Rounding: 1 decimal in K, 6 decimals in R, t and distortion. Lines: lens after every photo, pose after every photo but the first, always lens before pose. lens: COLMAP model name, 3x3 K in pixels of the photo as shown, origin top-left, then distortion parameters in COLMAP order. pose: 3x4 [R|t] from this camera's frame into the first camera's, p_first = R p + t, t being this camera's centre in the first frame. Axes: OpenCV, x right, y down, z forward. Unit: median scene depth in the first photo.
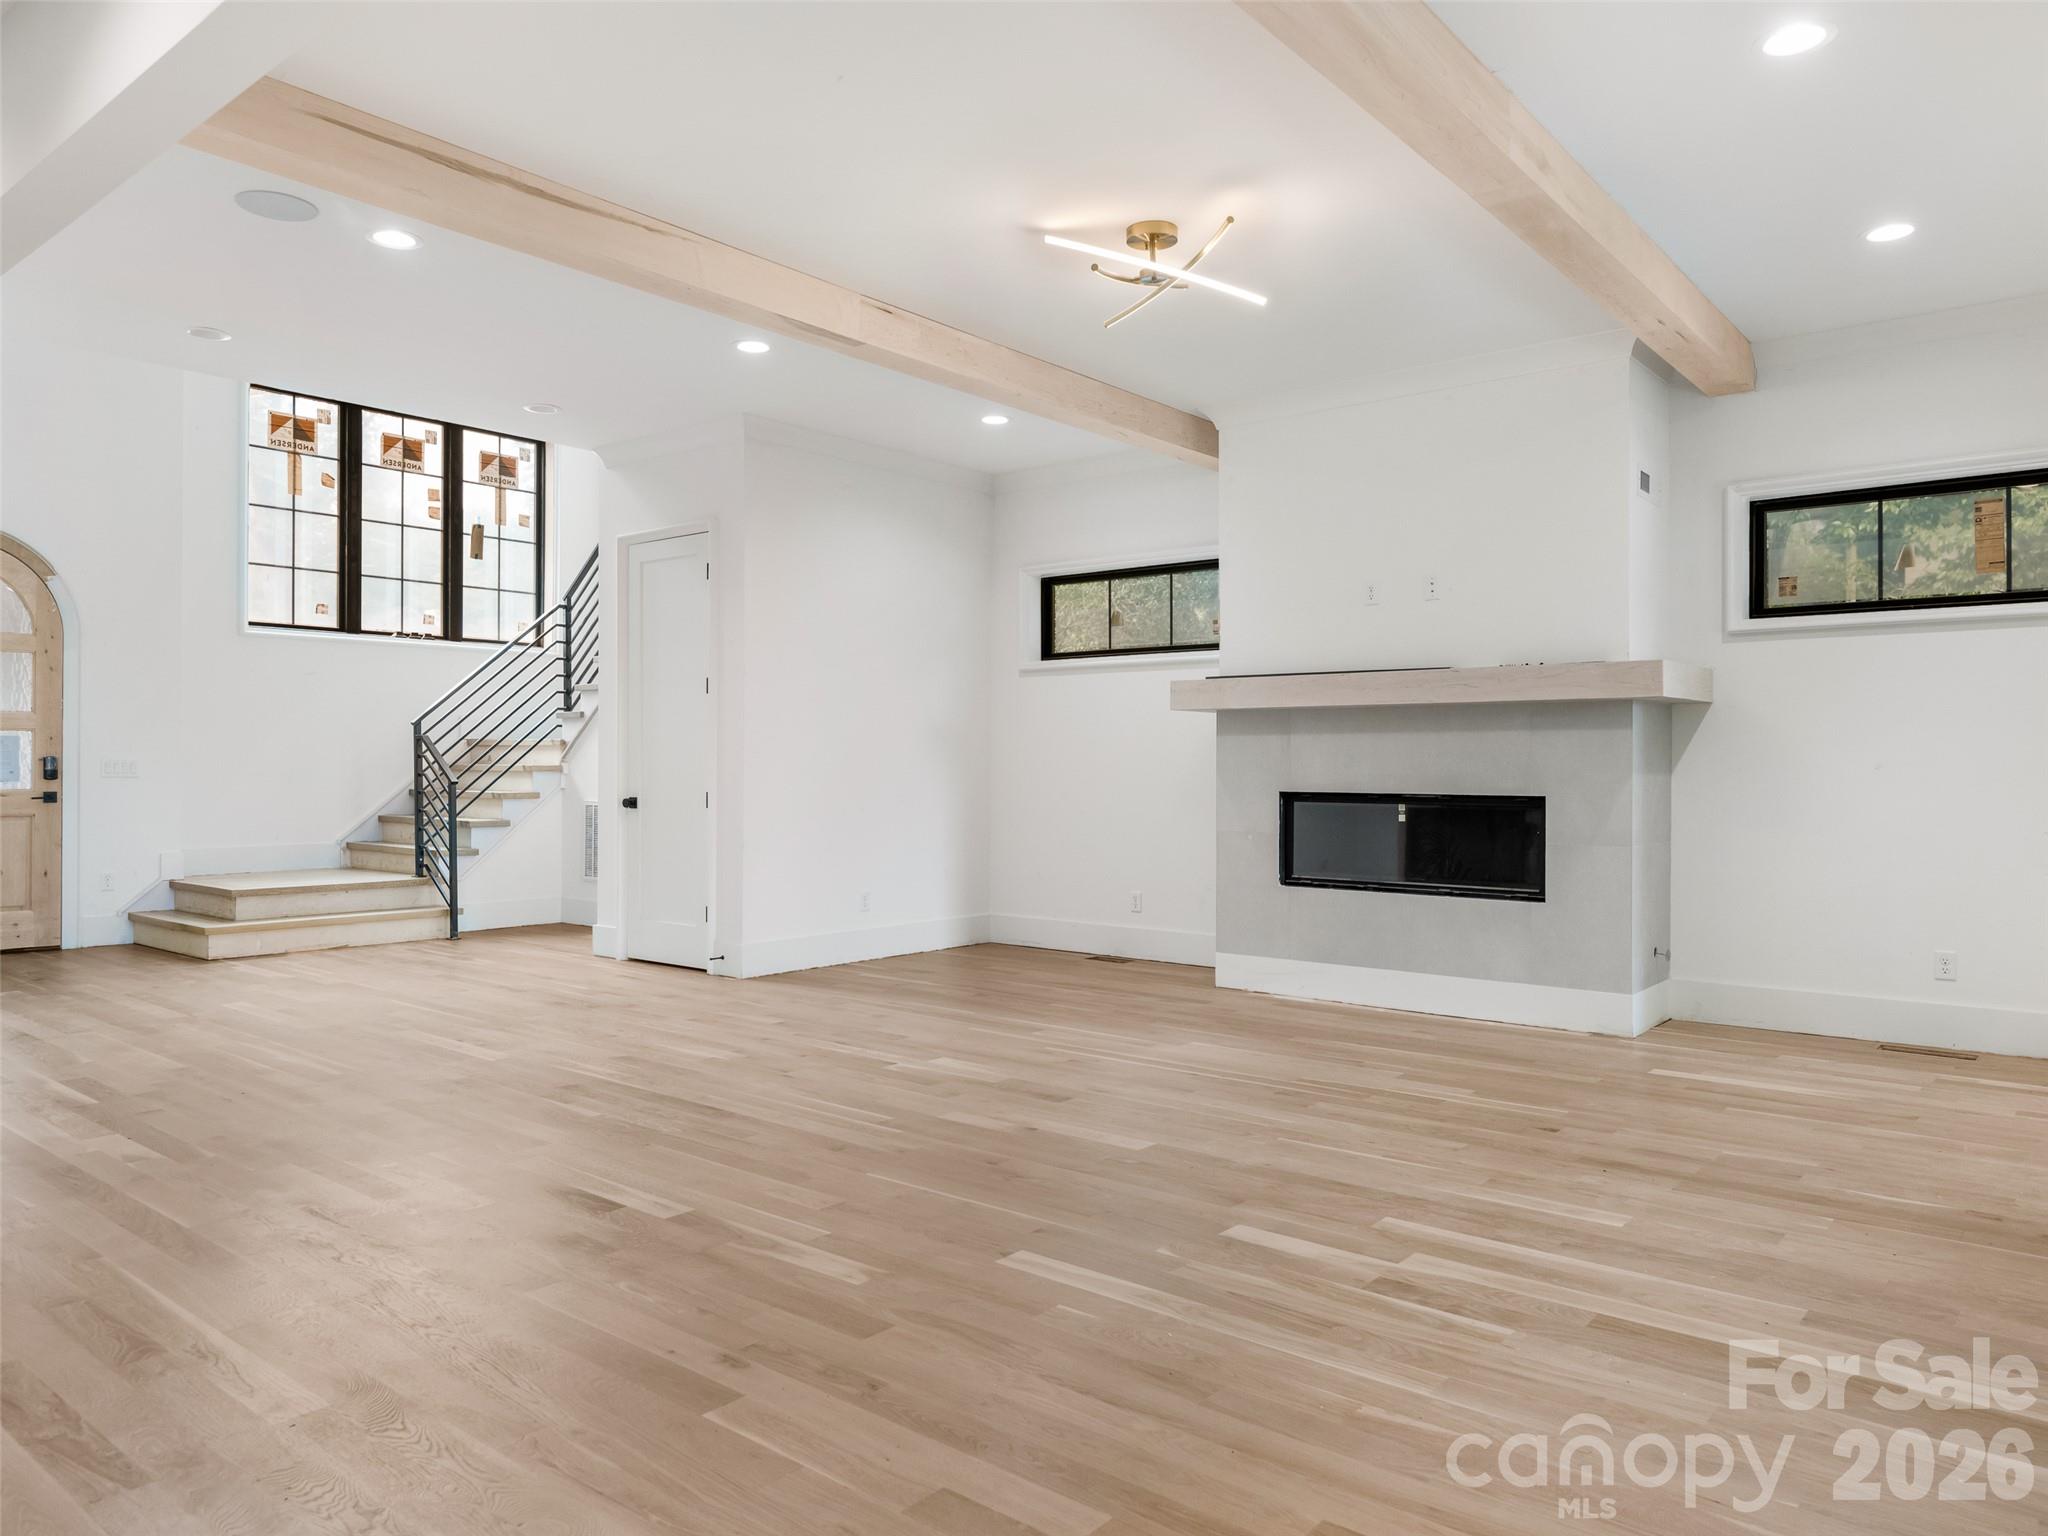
lens RADIAL K [[1381.5, 0, 1029.6], [0, 1381.5, 762.6], [0, 0, 1]] dist [0.004400, -0.005434]
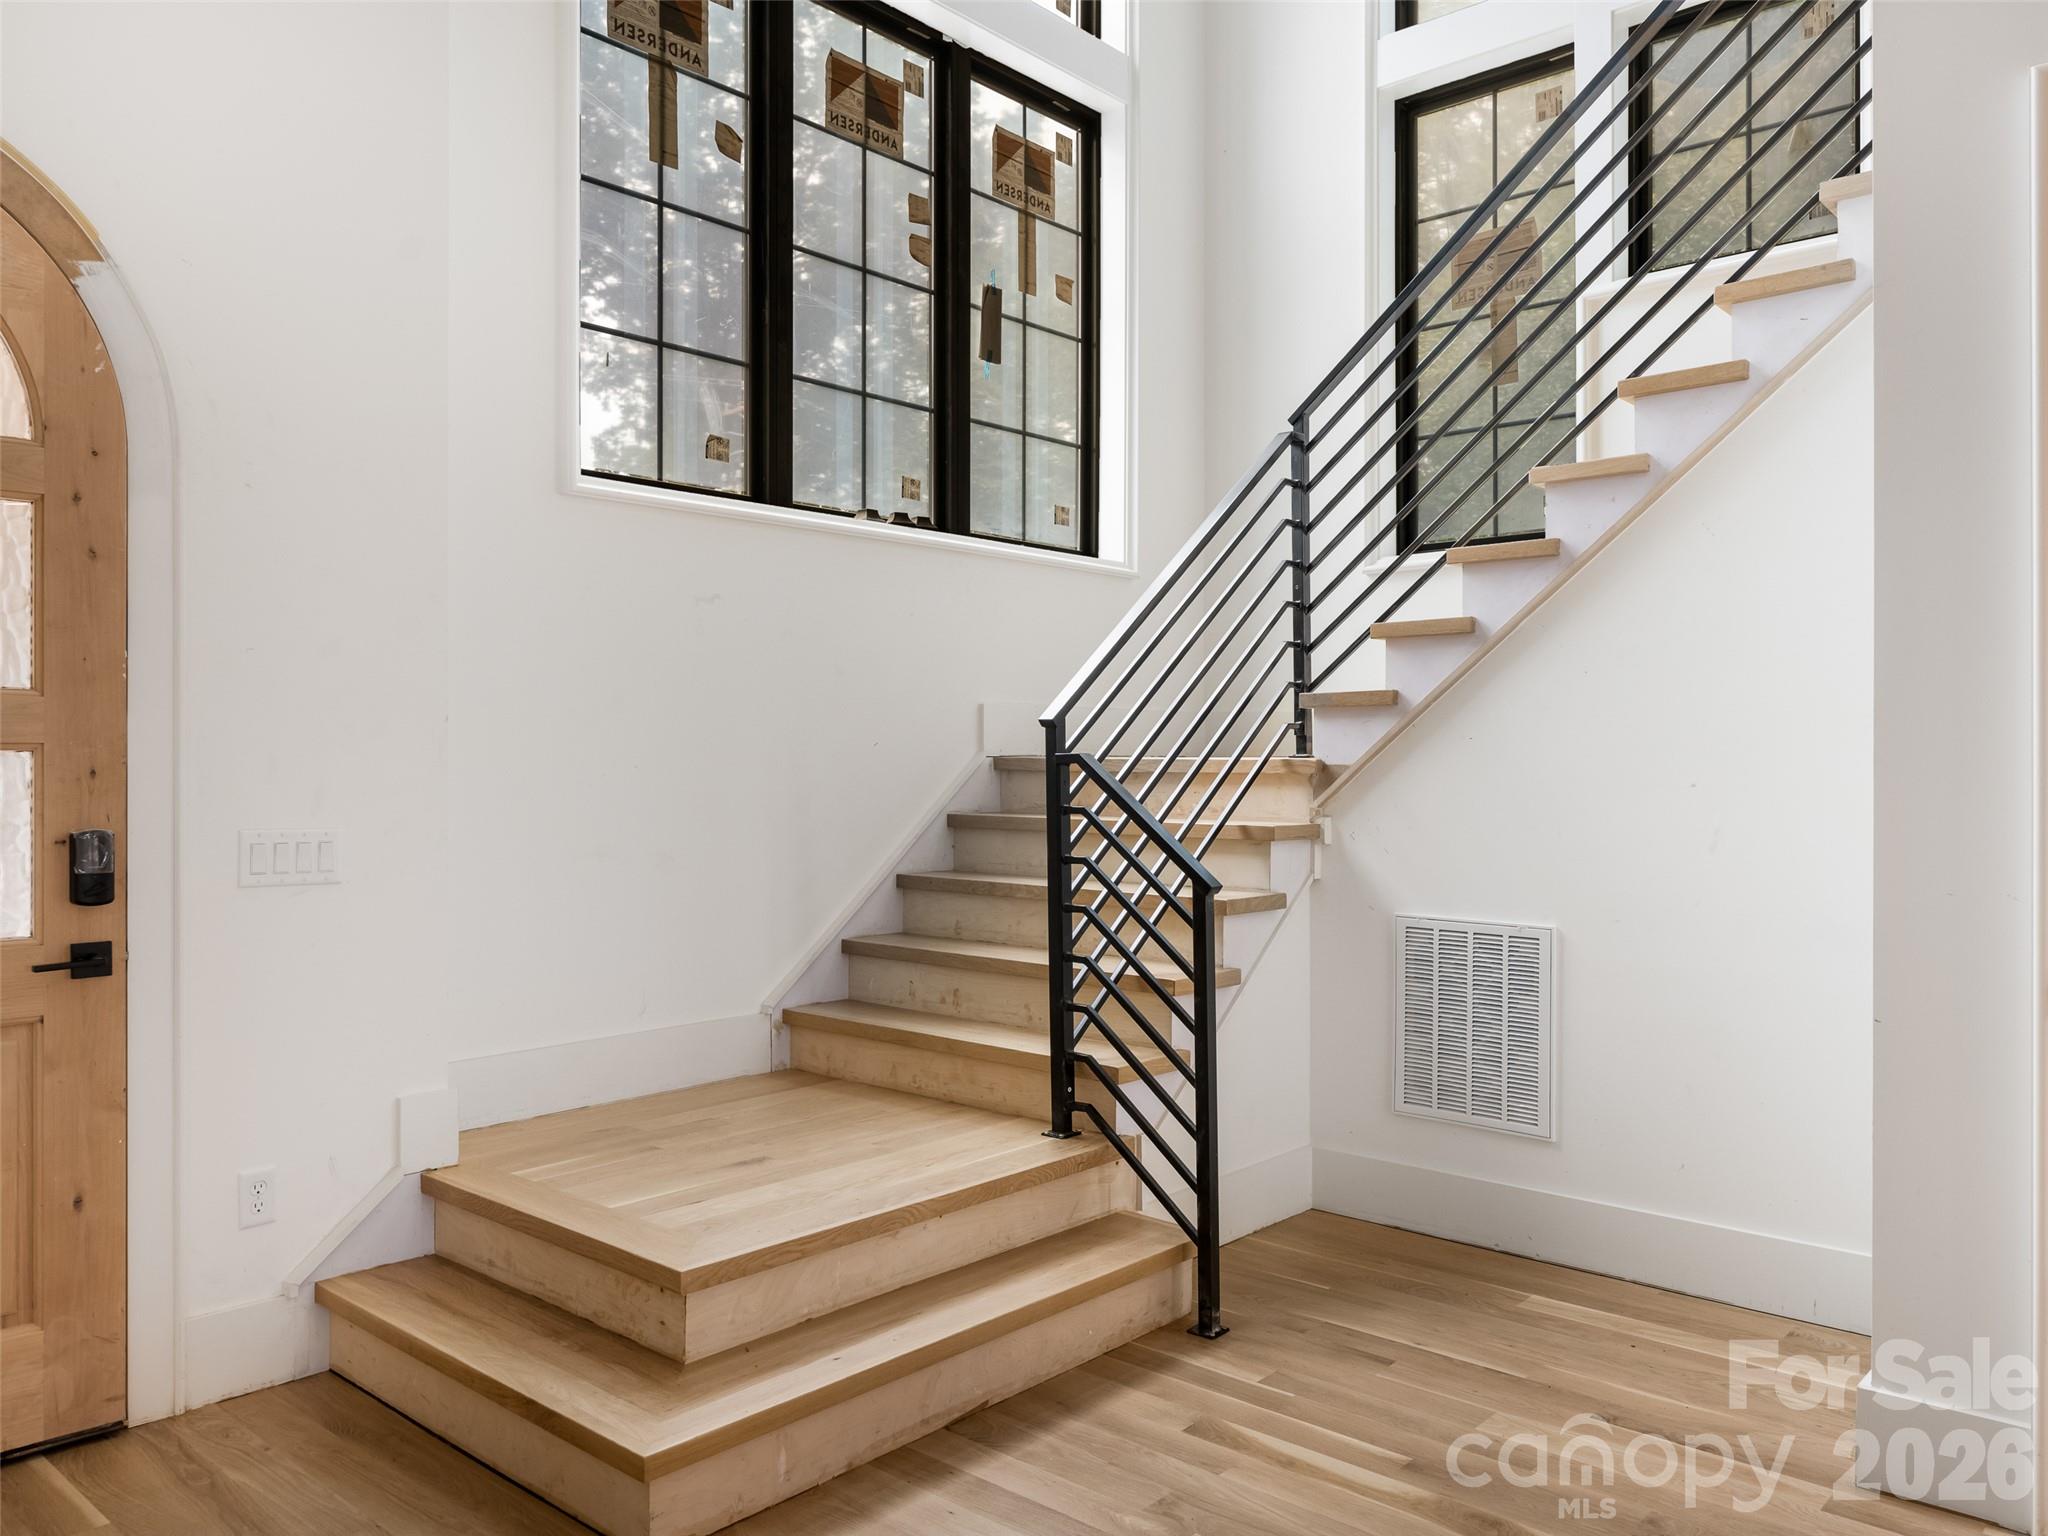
lens RADIAL K [[1406.8, 0, 1018.3], [0, 1406.8, 766.2], [0, 0, 1]] dist [0.000771, 0.003474]
pose [[0.999977, -0.002541, -0.006365, -0.415776], [0.002581, 0.999978, 0.006138, -0.017632], [0.006349, -0.006154, 0.999961, 0.571693]]
